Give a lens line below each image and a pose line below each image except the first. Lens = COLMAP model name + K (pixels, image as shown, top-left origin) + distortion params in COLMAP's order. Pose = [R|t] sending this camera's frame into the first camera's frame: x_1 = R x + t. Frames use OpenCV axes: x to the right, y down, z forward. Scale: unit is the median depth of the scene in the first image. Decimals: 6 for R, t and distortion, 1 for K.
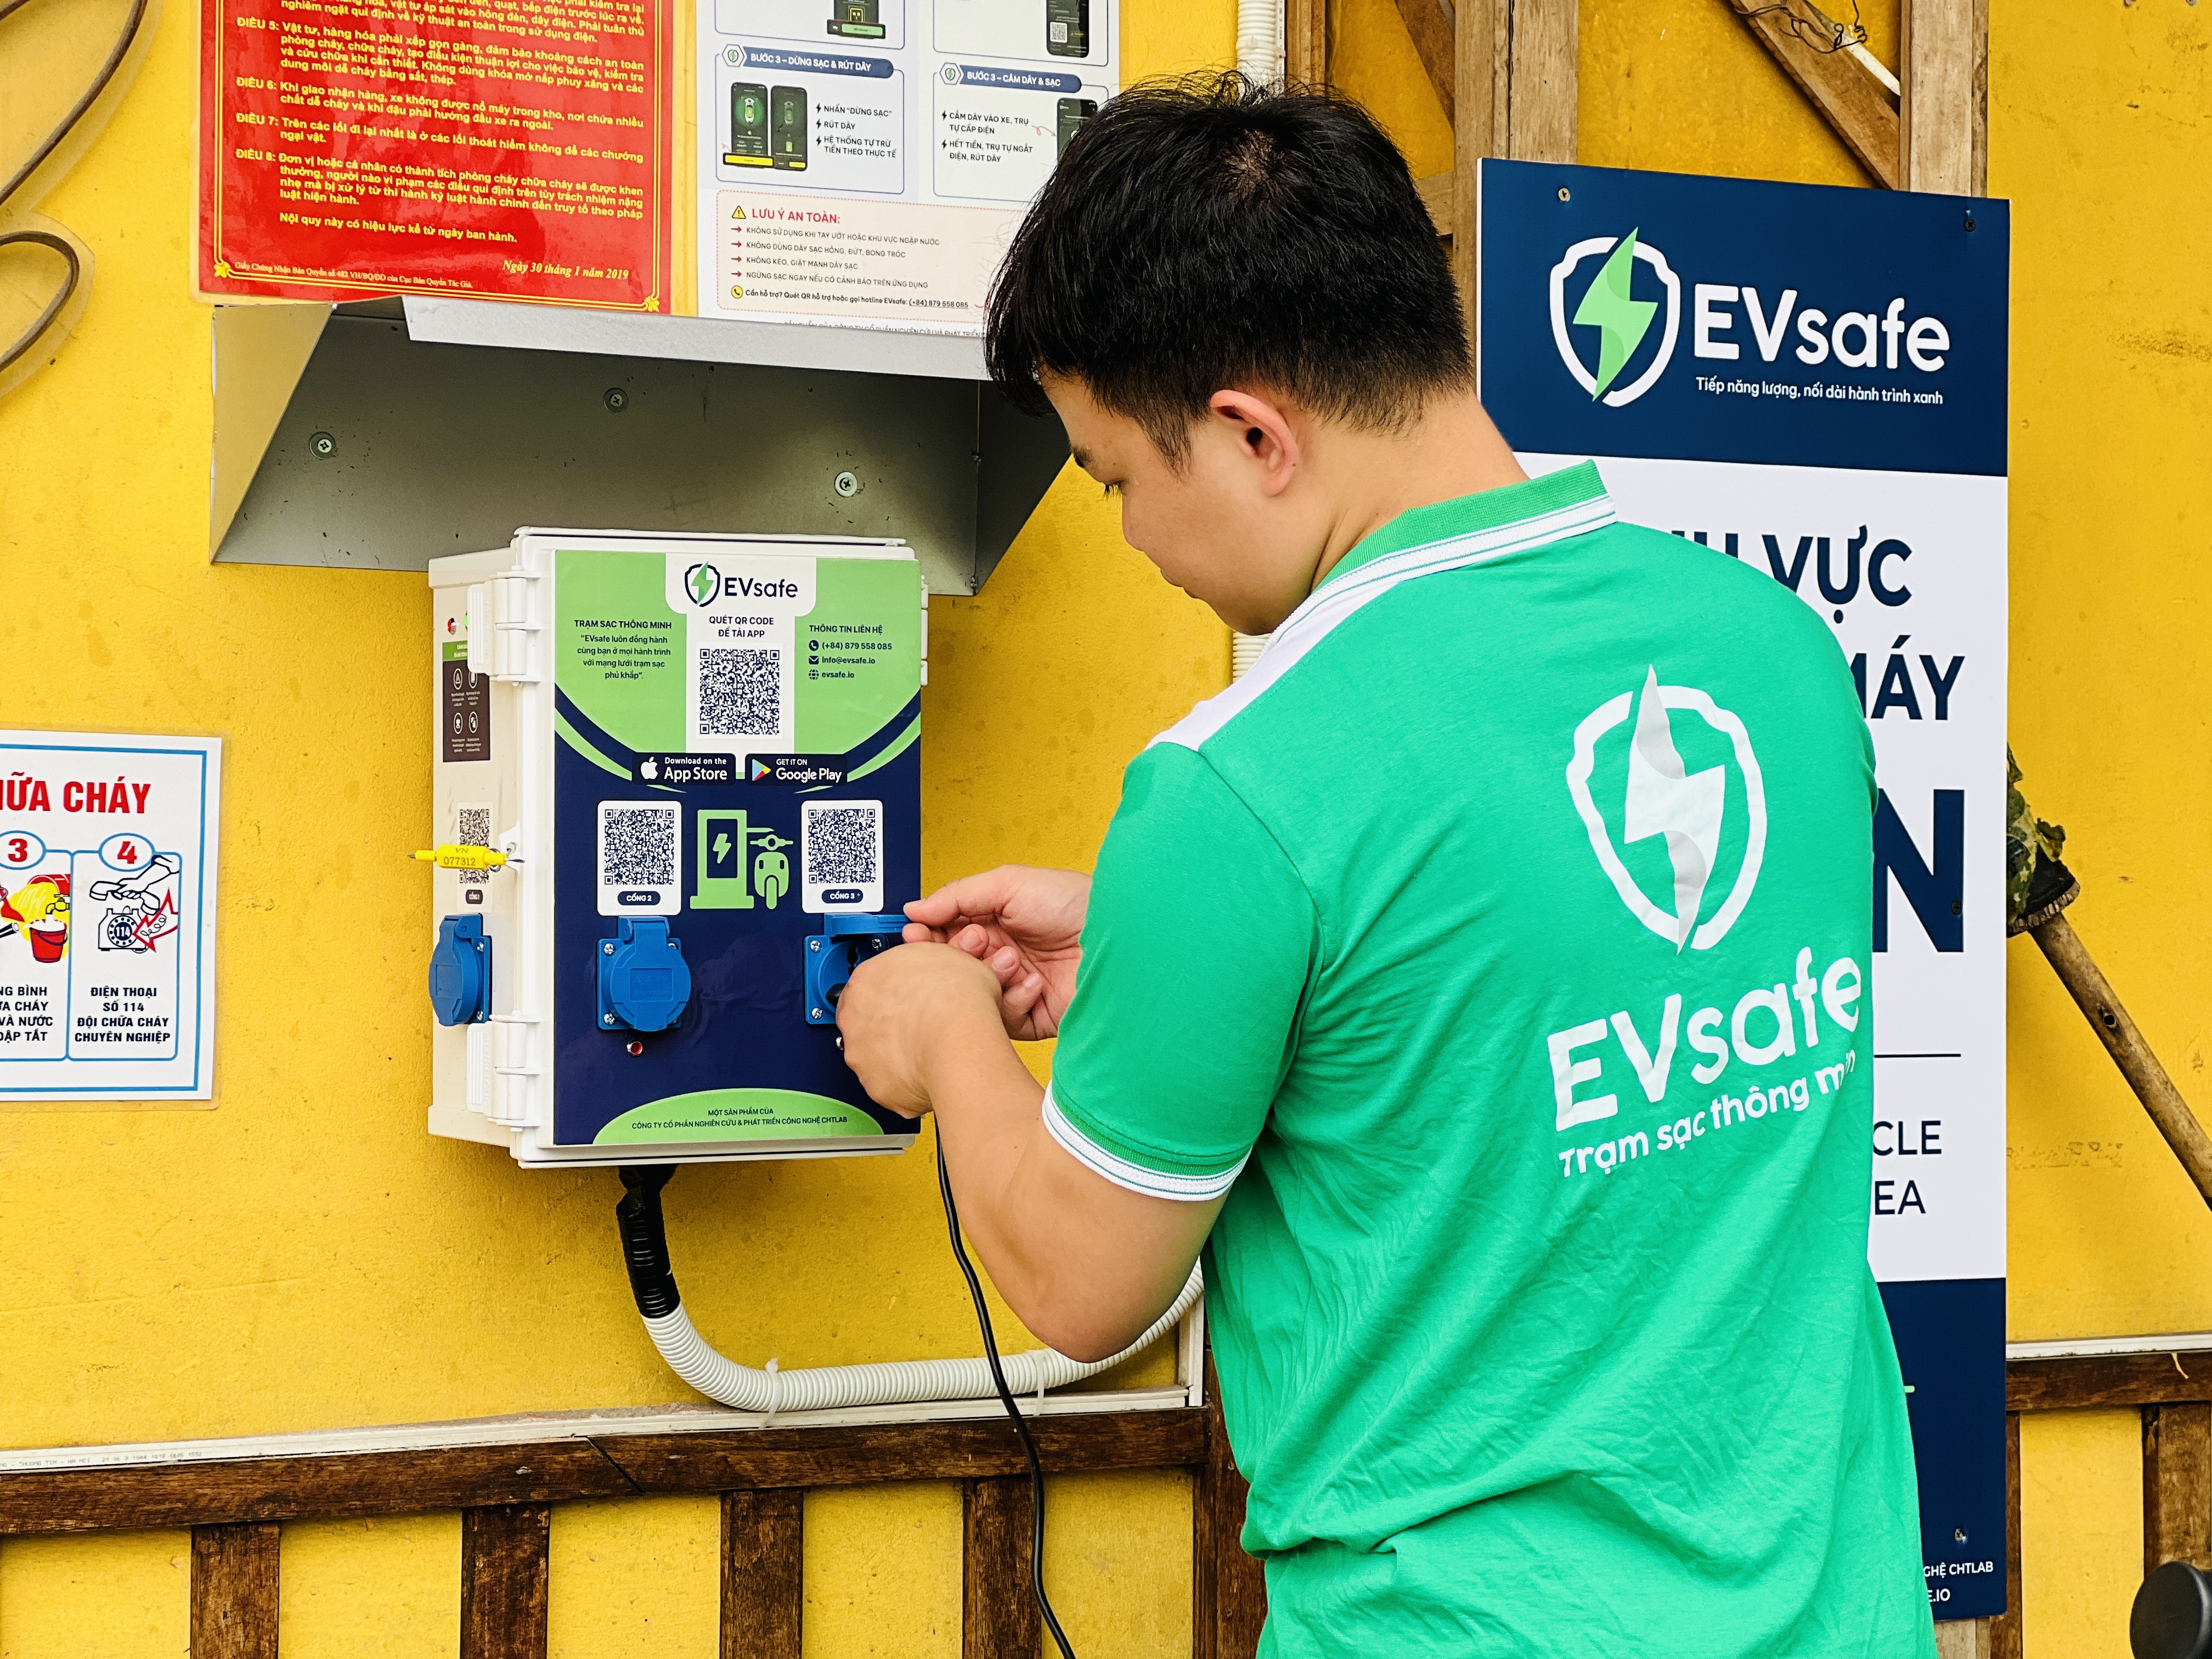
lens RADIAL K [[5015.3, 0, 1106.0], [0, 5015.3, 829.5], [0, 0, 1]] dist [-0.340641, 8.514690]
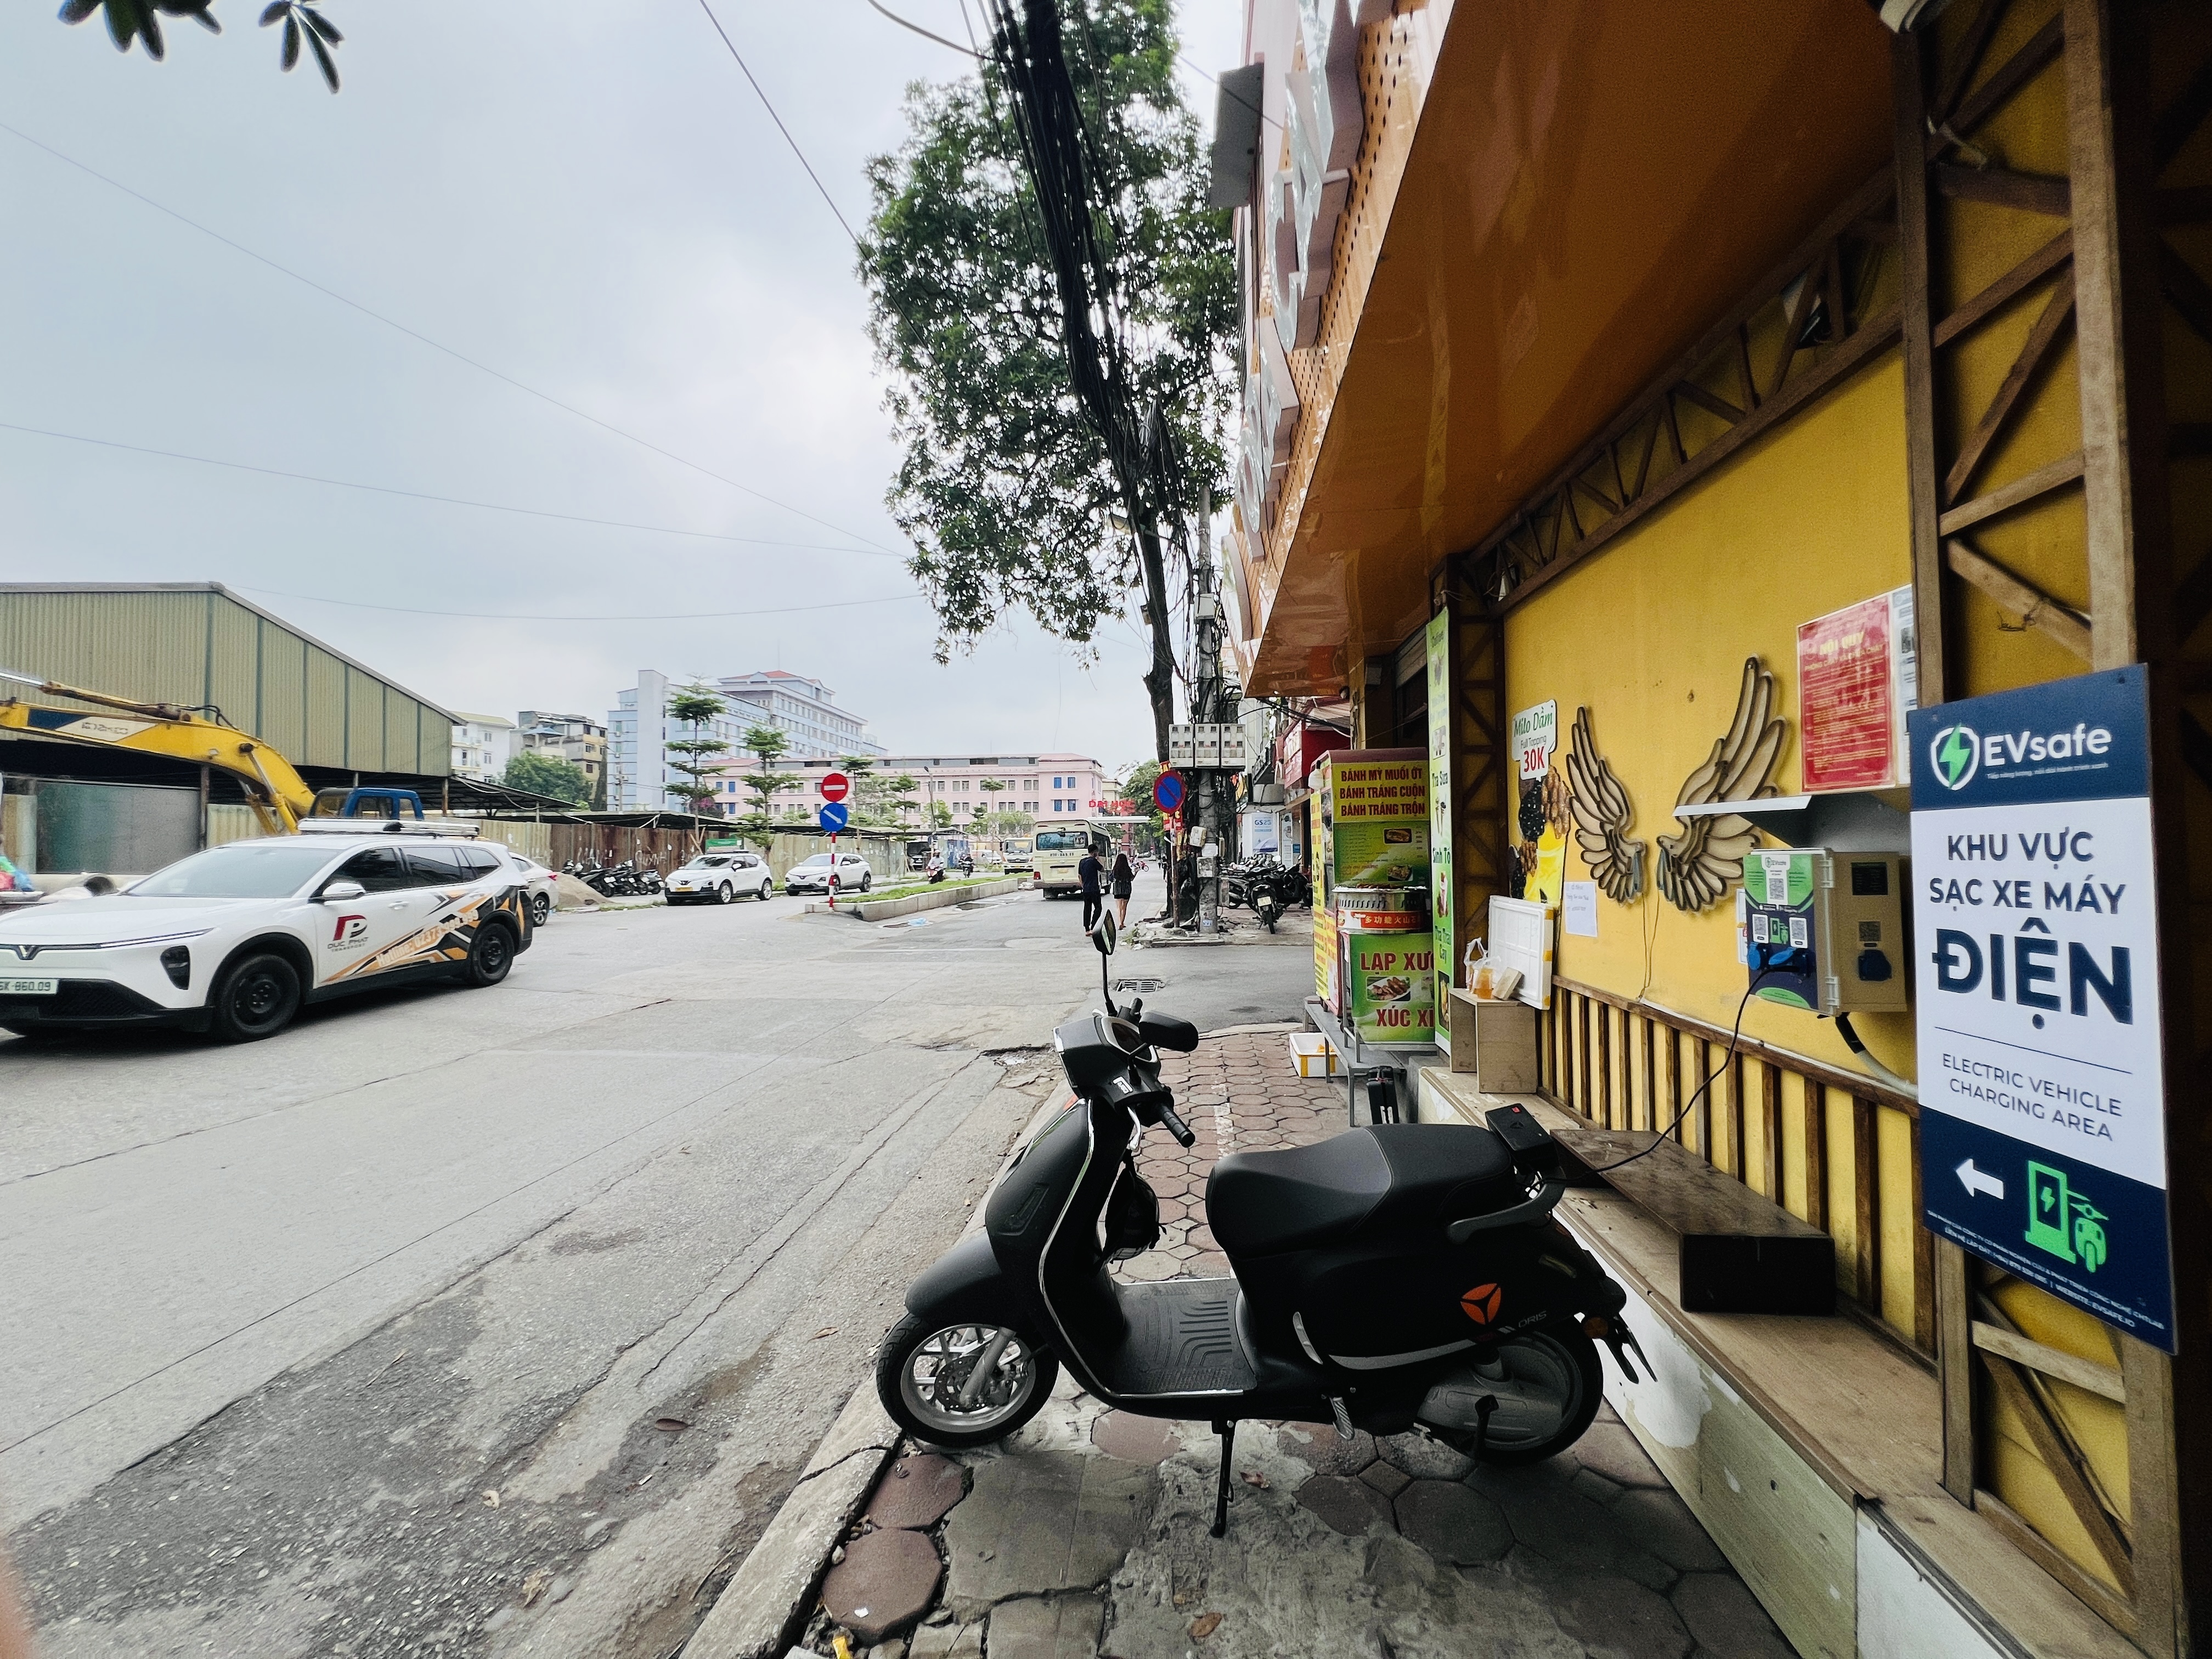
lens RADIAL K [[887.9, 0, 1106.0], [0, 887.9, 829.5], [0, 0, 1]] dist [-0.002328, 0.005174]
pose [[-0.571026, -0.019419, -0.820702, 0.812987], [0.022024, 0.998998, -0.038962, -0.058681], [0.820636, -0.040323, -0.570026, 0.962430]]
